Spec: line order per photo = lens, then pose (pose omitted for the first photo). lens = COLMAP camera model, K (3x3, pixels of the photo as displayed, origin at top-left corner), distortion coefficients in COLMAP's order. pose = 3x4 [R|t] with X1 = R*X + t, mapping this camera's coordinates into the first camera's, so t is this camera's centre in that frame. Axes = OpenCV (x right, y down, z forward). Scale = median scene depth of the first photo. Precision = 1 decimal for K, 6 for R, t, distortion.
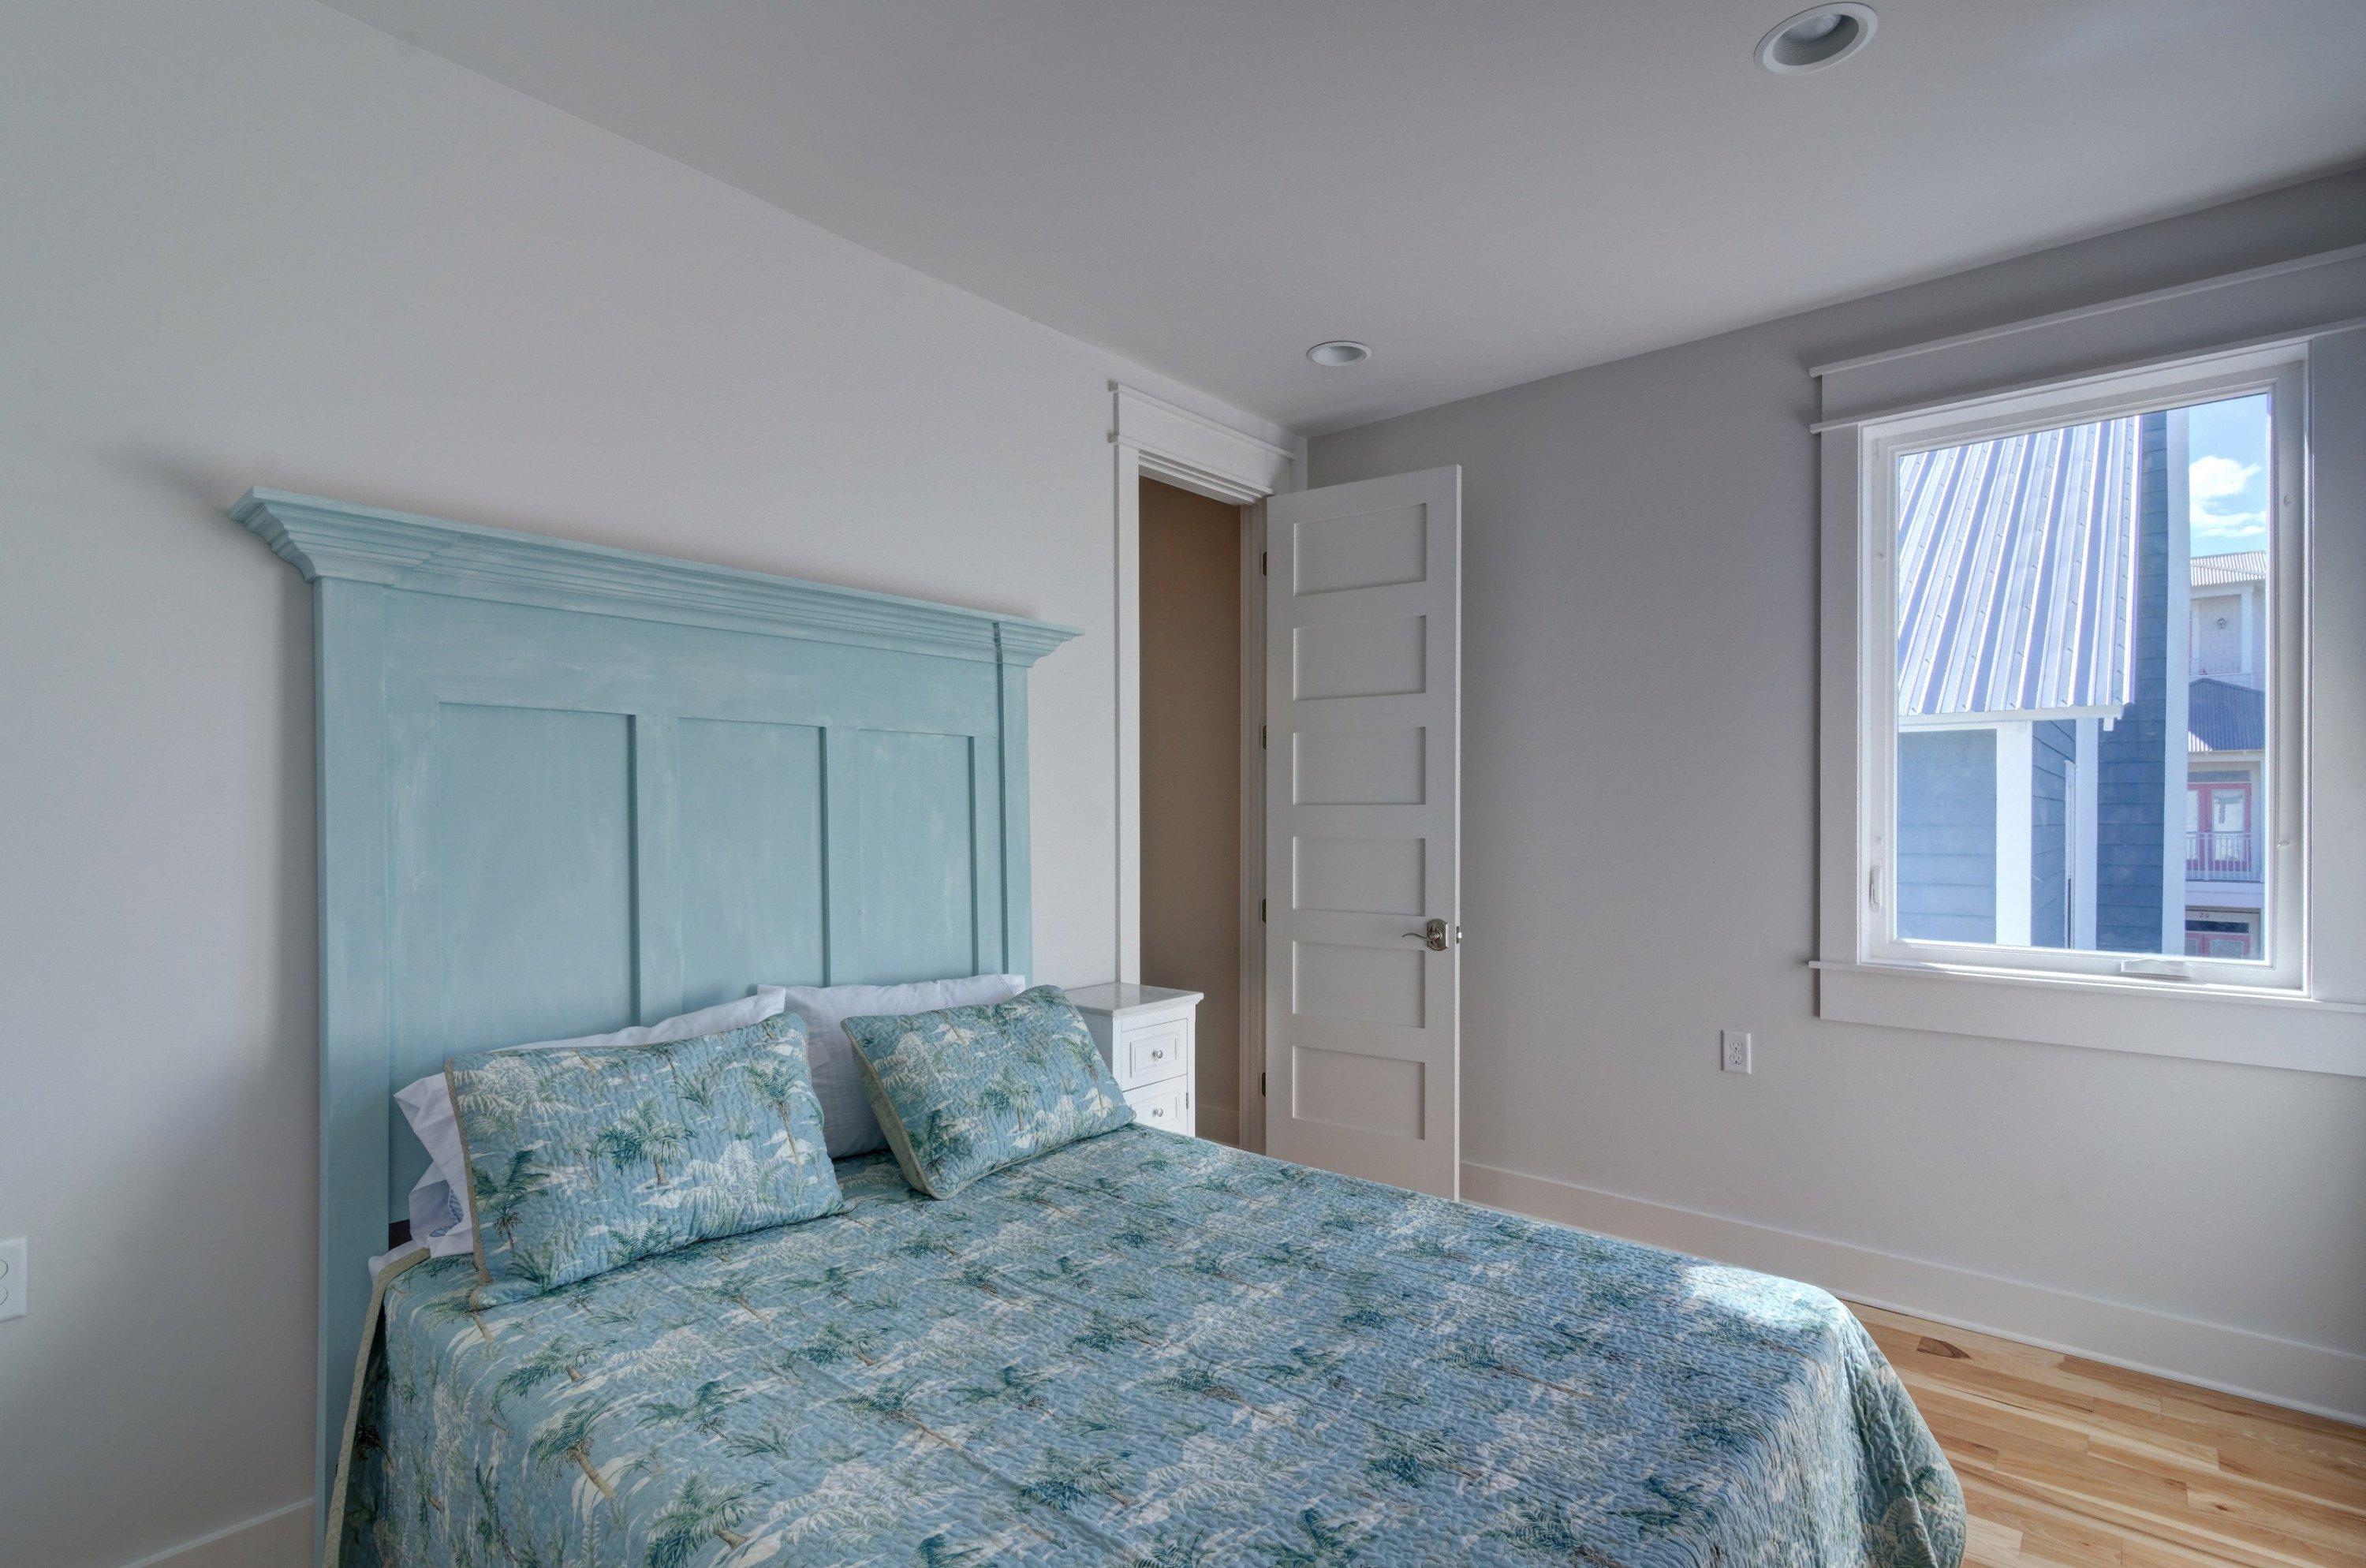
lens RADIAL K [[1091.3, 0, 1188.8], [0, 1091.3, 820.7], [0, 0, 1]] dist [0.010712, -0.000130]
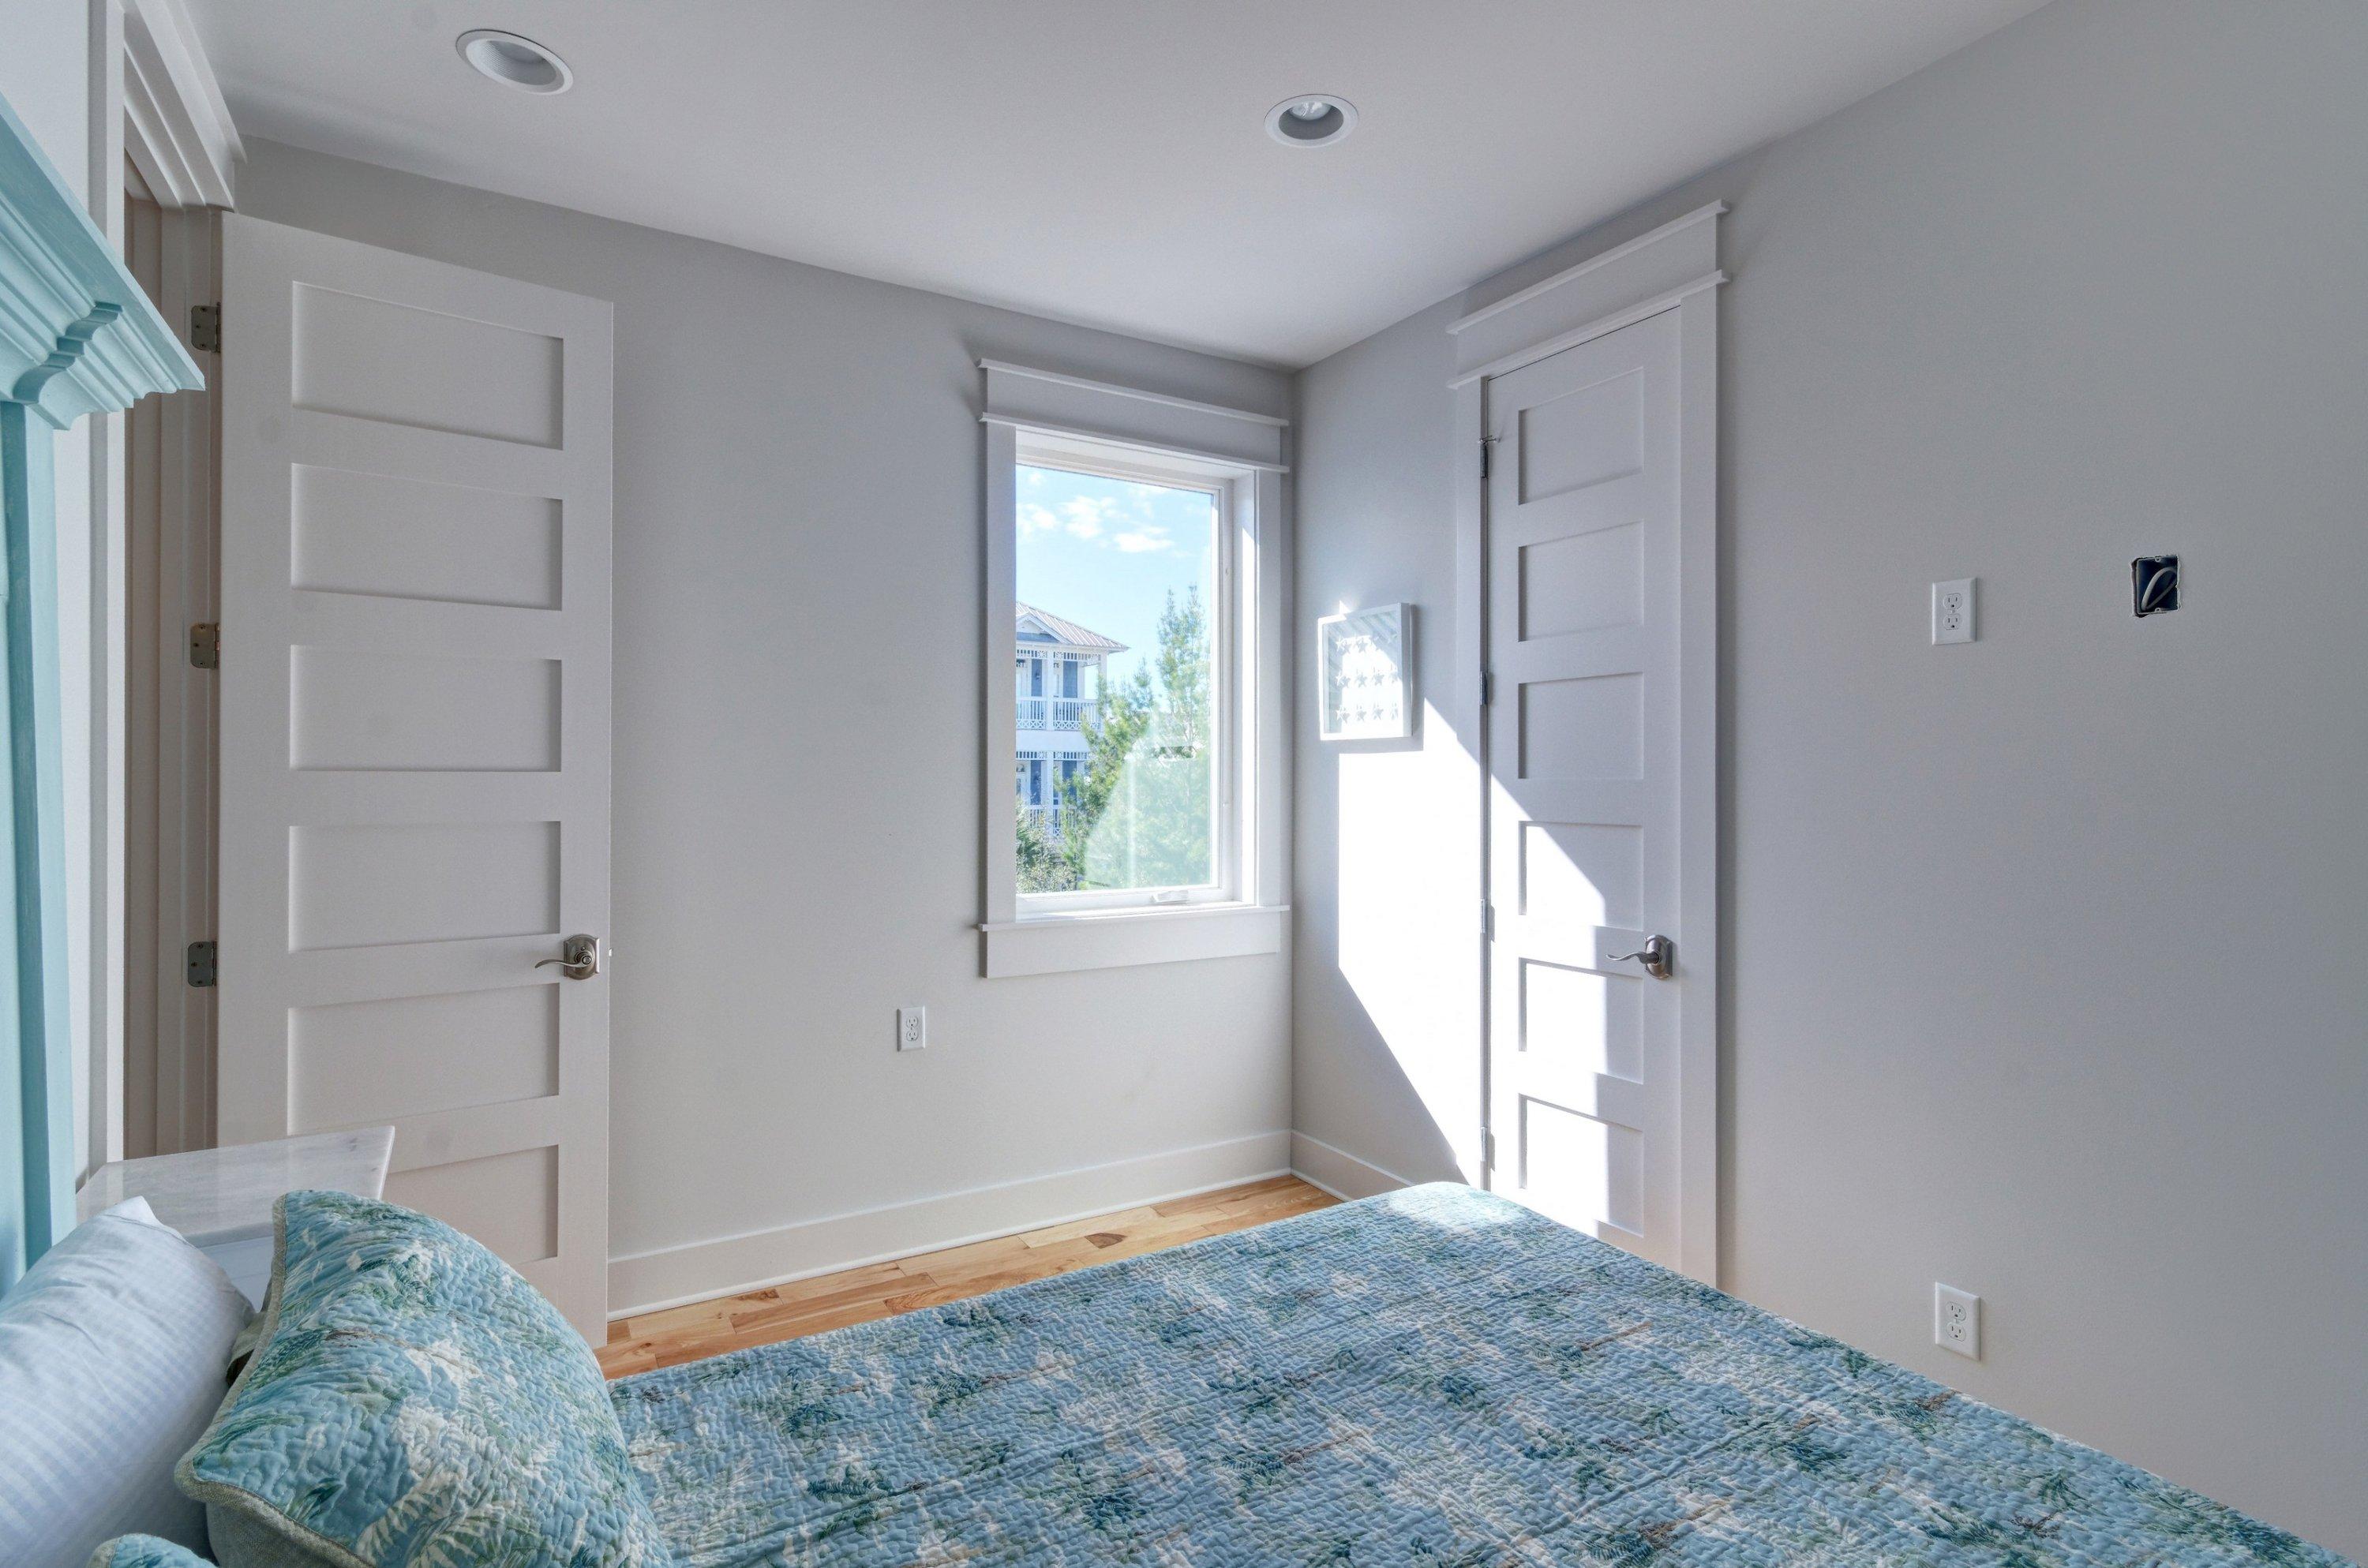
lens RADIAL K [[1125.4, 0, 1175.9], [0, 1125.4, 770.9], [0, 0, 1]] dist [0.005974, -0.000021]
pose [[0.349445, 0.005299, 0.936942, -0.379475], [0.003253, 0.999971, -0.006869, -0.010503], [-0.936951, 0.005449, 0.349418, 0.458812]]
